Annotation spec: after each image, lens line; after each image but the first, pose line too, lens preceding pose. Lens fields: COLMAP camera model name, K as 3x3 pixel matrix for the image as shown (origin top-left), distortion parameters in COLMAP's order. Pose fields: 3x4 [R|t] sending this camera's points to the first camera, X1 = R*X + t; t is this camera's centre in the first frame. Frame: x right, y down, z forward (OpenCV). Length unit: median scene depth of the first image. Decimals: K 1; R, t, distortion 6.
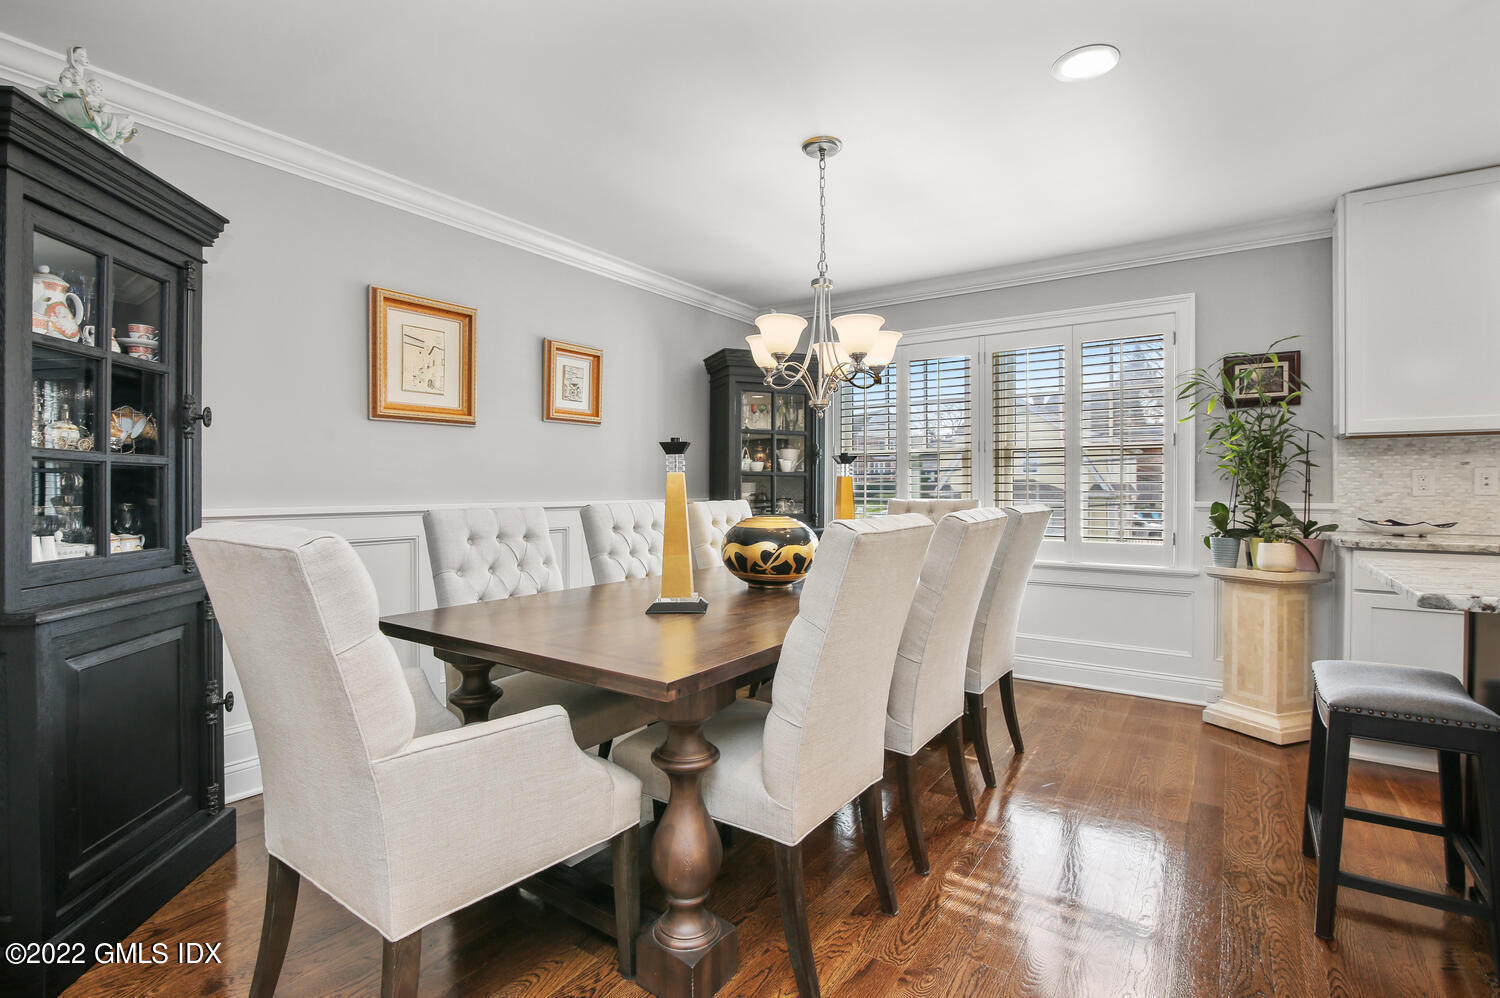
lens RADIAL K [[720.8, 0, 716.0], [0, 720.8, 487.1], [0, 0, 1]] dist [-0.014213, 0.001424]
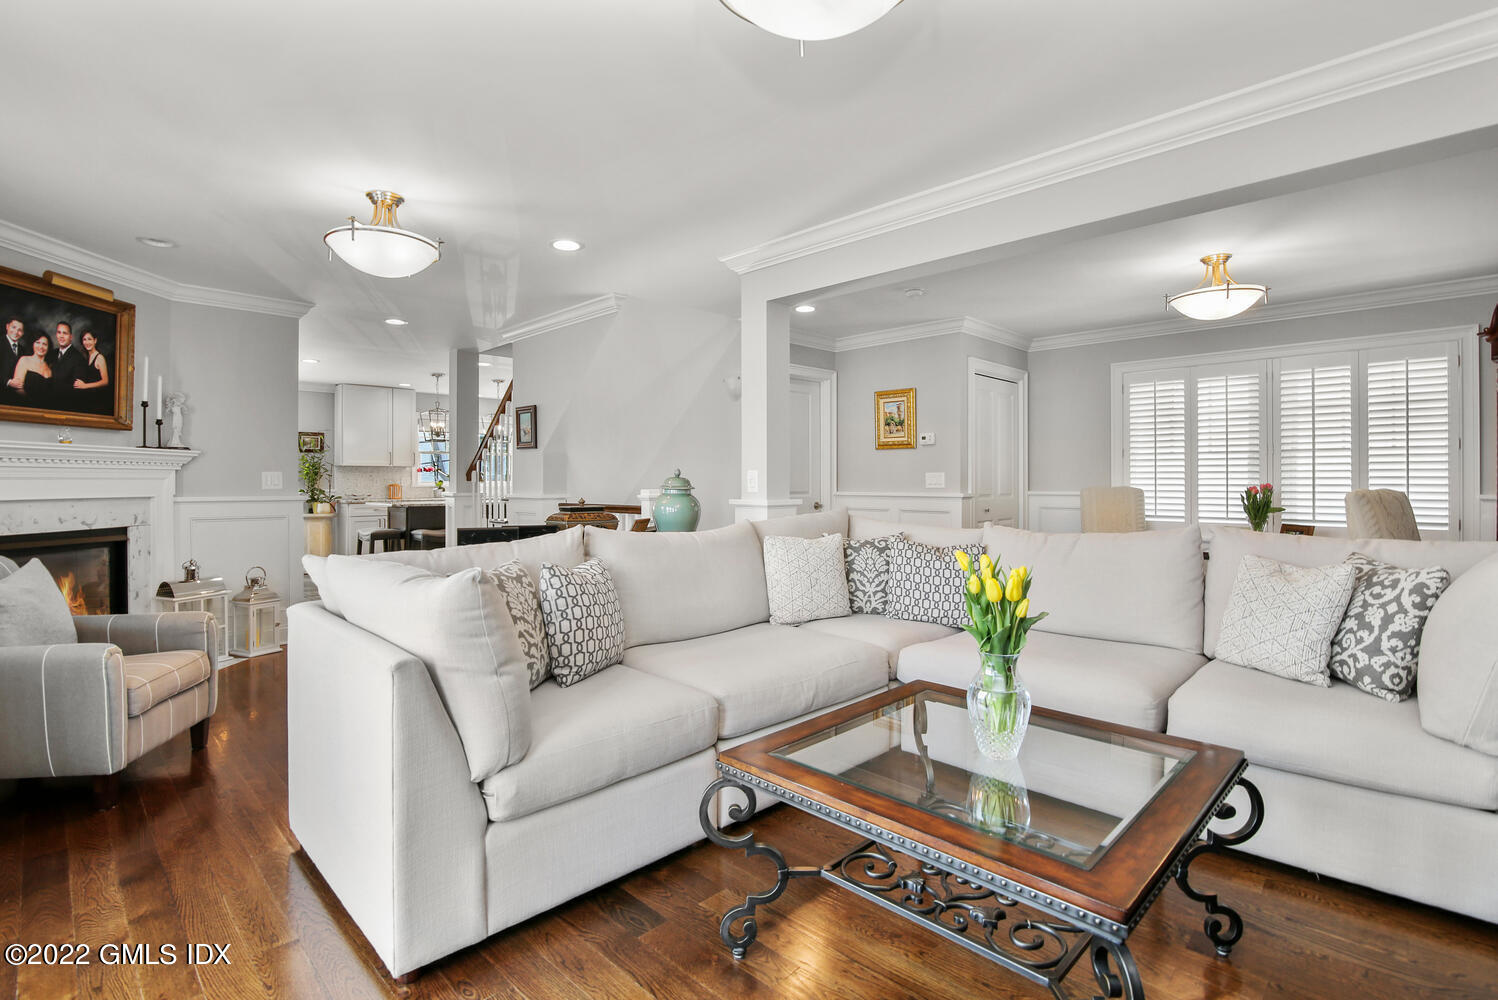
lens RADIAL K [[719.8, 0, 744.2], [0, 719.8, 486.2], [0, 0, 1]] dist [-0.014213, 0.001424]
pose [[0.147362, -0.004962, 0.989070, -1.676647], [-0.006464, 0.999961, 0.005980, -0.016699], [-0.989062, -0.007274, 0.147324, -1.002263]]
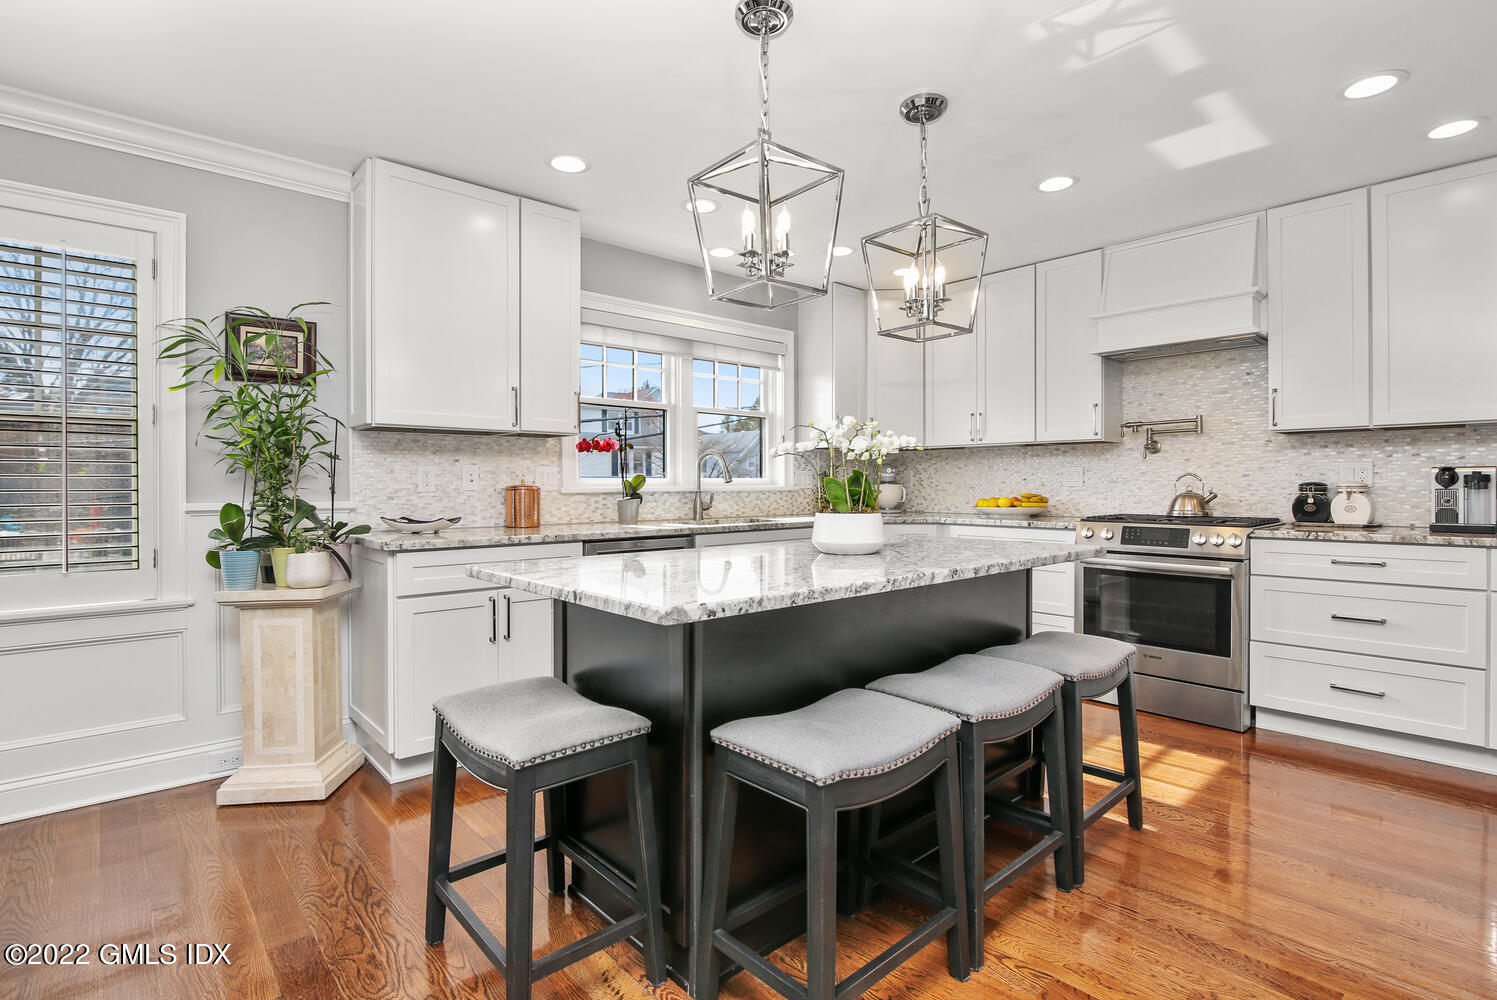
lens RADIAL K [[719.4, 0, 749.9], [0, 719.4, 491.6], [0, 0, 1]] dist [-0.014213, 0.001424]
pose [[0.194354, -0.009444, 0.980886, 0.081520], [0.001175, 0.999955, 0.009394, 0.002312], [-0.980931, -0.000673, 0.194357, 0.334177]]
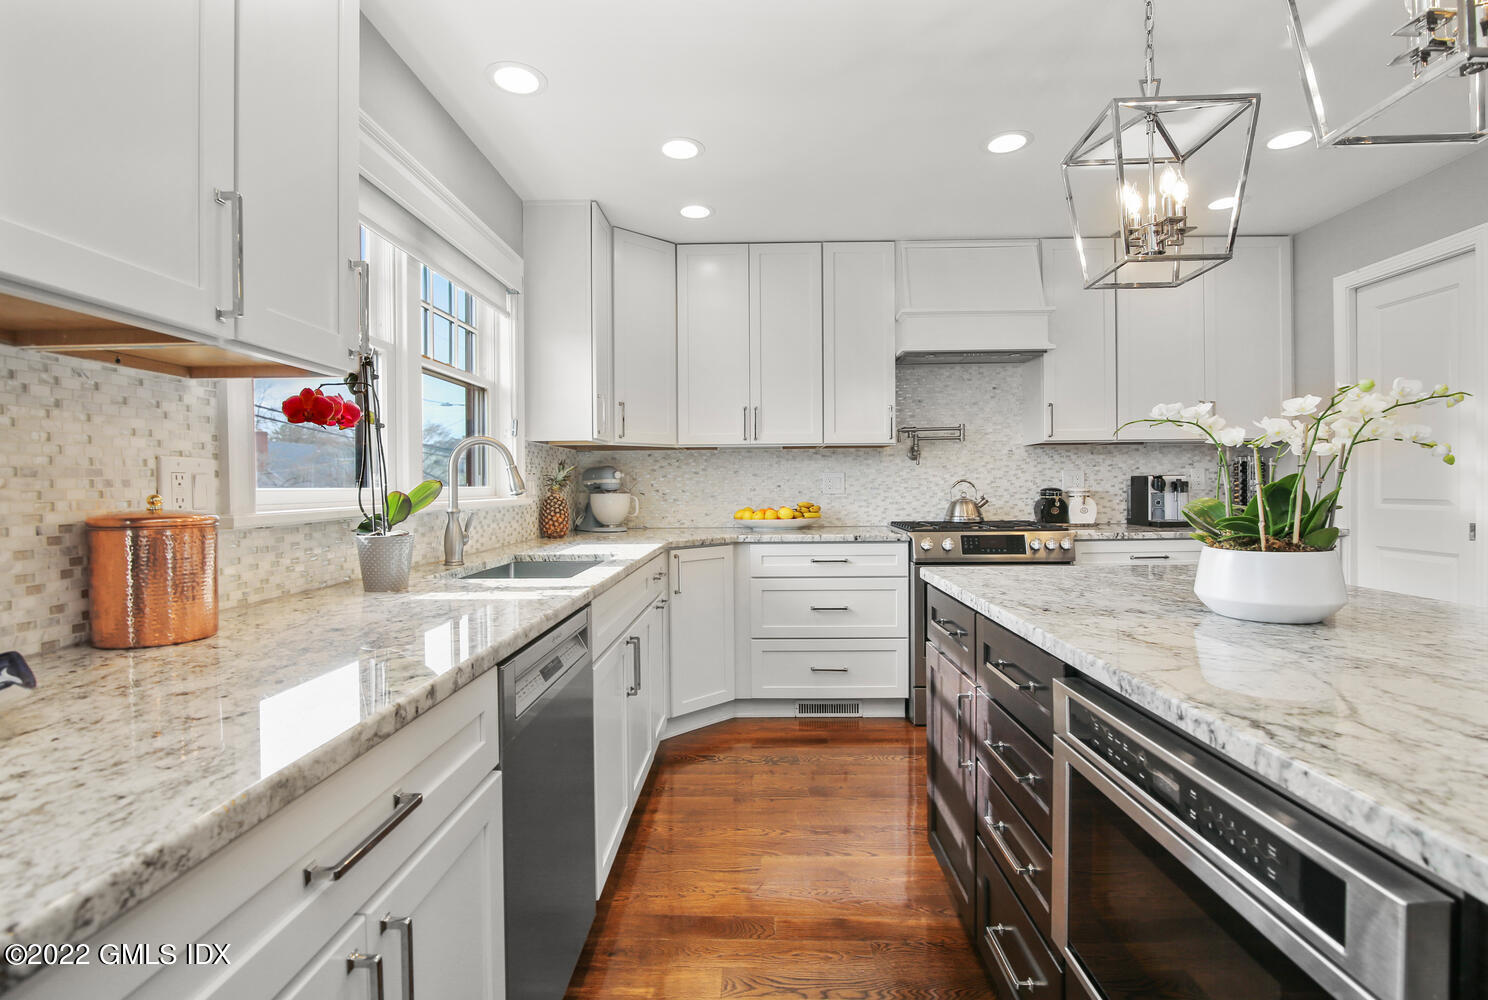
lens RADIAL K [[704.9, 0, 745.1], [0, 704.9, 489.2], [0, 0, 1]] dist [0.000528, -0.000036]
pose [[-0.573473, 0.002143, 0.819221, 0.614999], [0.008857, 0.999954, 0.003585, -0.007486], [-0.819176, 0.009312, -0.573466, 0.832187]]
